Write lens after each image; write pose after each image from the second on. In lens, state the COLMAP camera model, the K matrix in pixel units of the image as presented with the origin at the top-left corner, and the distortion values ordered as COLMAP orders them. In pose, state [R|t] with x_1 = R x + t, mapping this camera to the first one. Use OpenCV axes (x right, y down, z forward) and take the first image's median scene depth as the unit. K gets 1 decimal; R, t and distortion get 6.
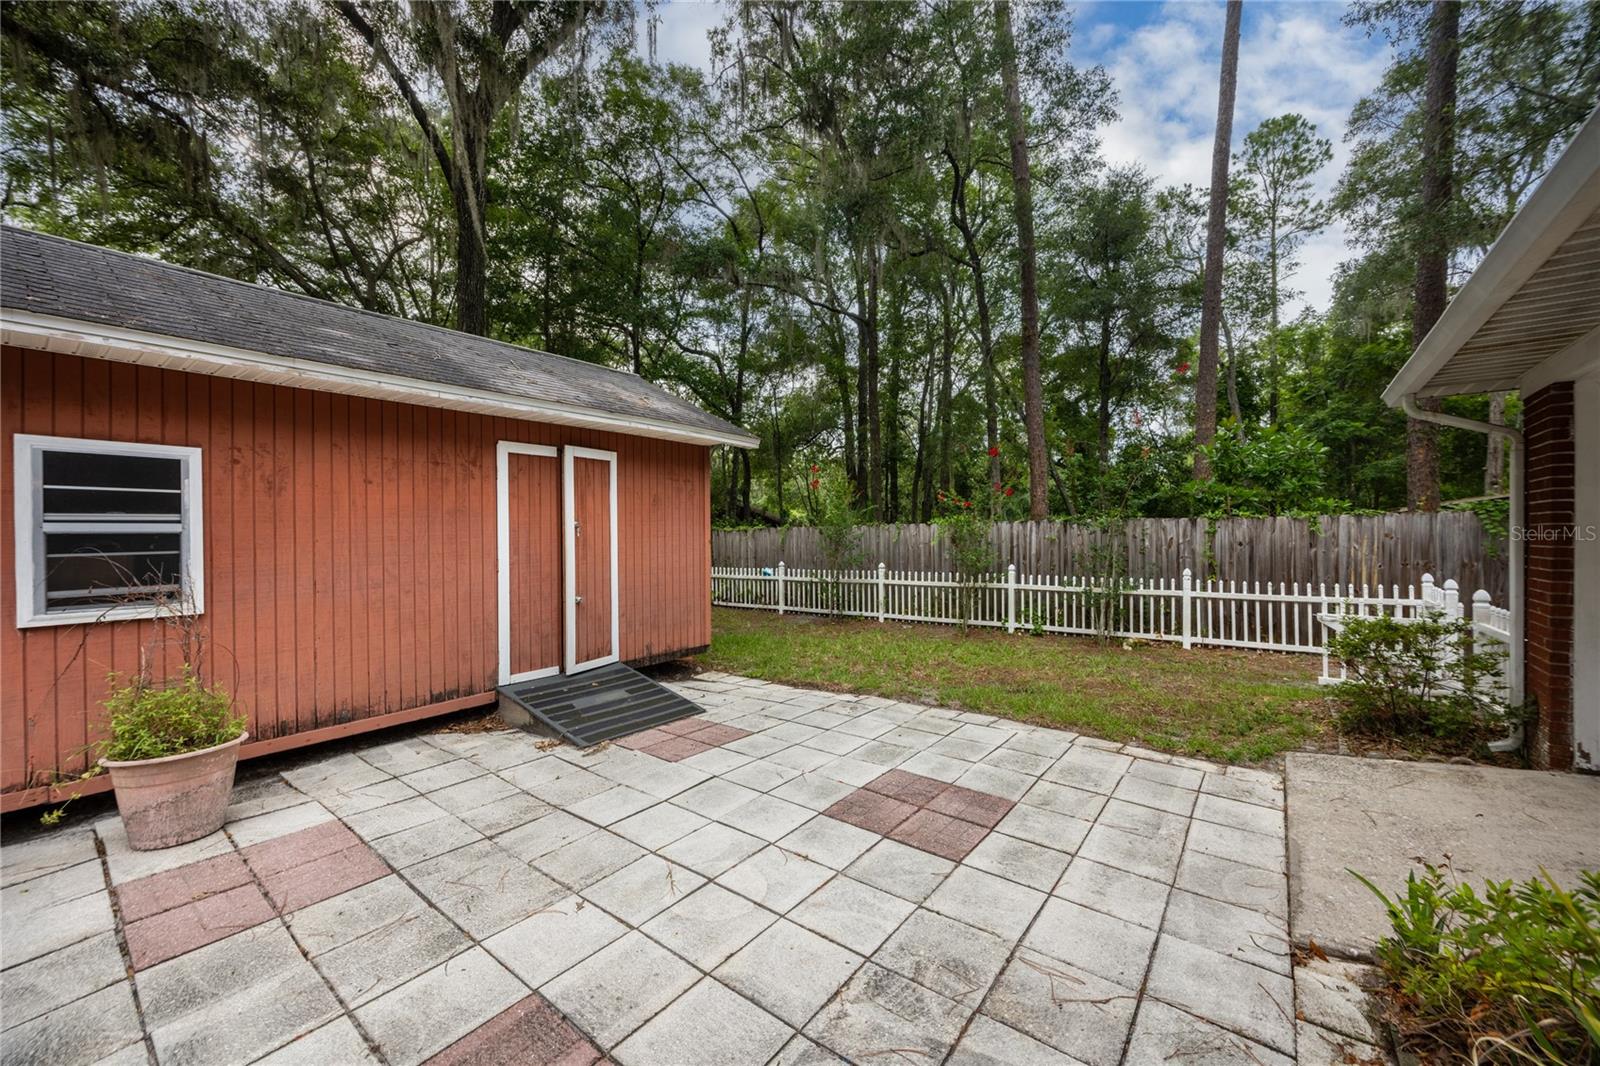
lens RADIAL K [[612.1, 0, 802.4], [0, 612.1, 533.7], [0, 0, 1]] dist [0.001217, 0.000221]
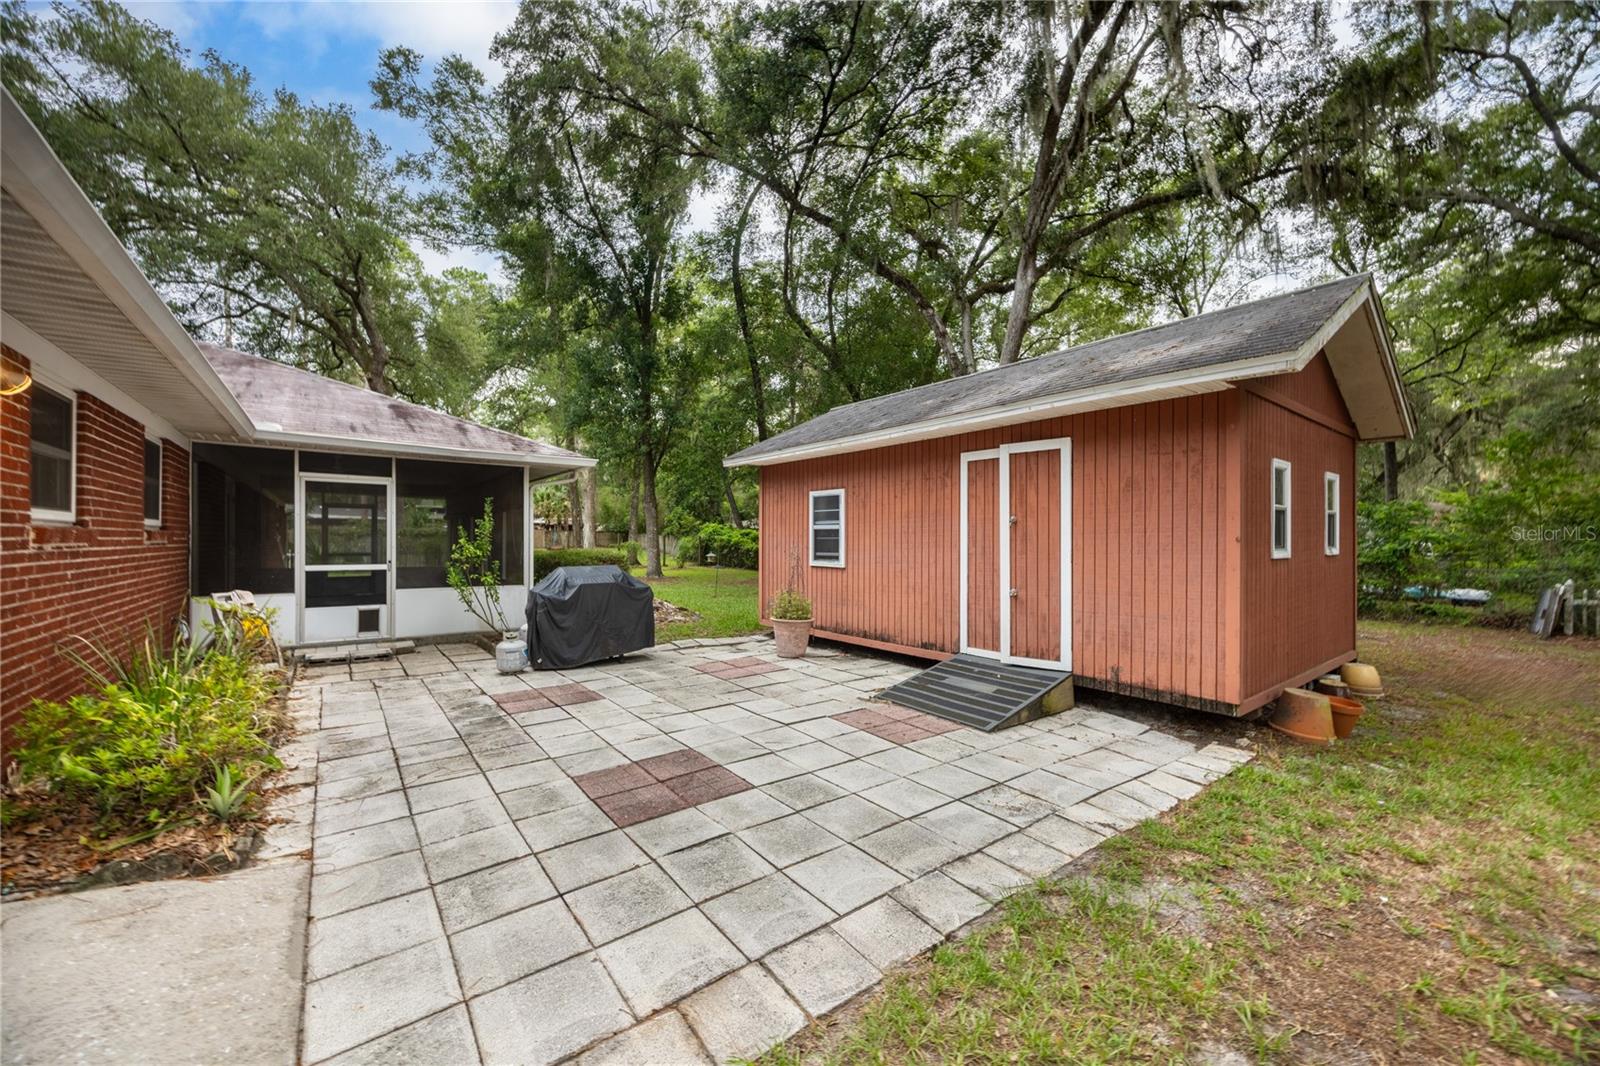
lens RADIAL K [[607.2, 0, 803.1], [0, 607.2, 536.1], [0, 0, 1]] dist [-0.000288, -0.000226]
pose [[-0.248021, 0.003305, -0.968749, 1.068529], [-0.003458, 0.999985, 0.004297, 0.014544], [0.968749, 0.004416, -0.248005, 1.389492]]
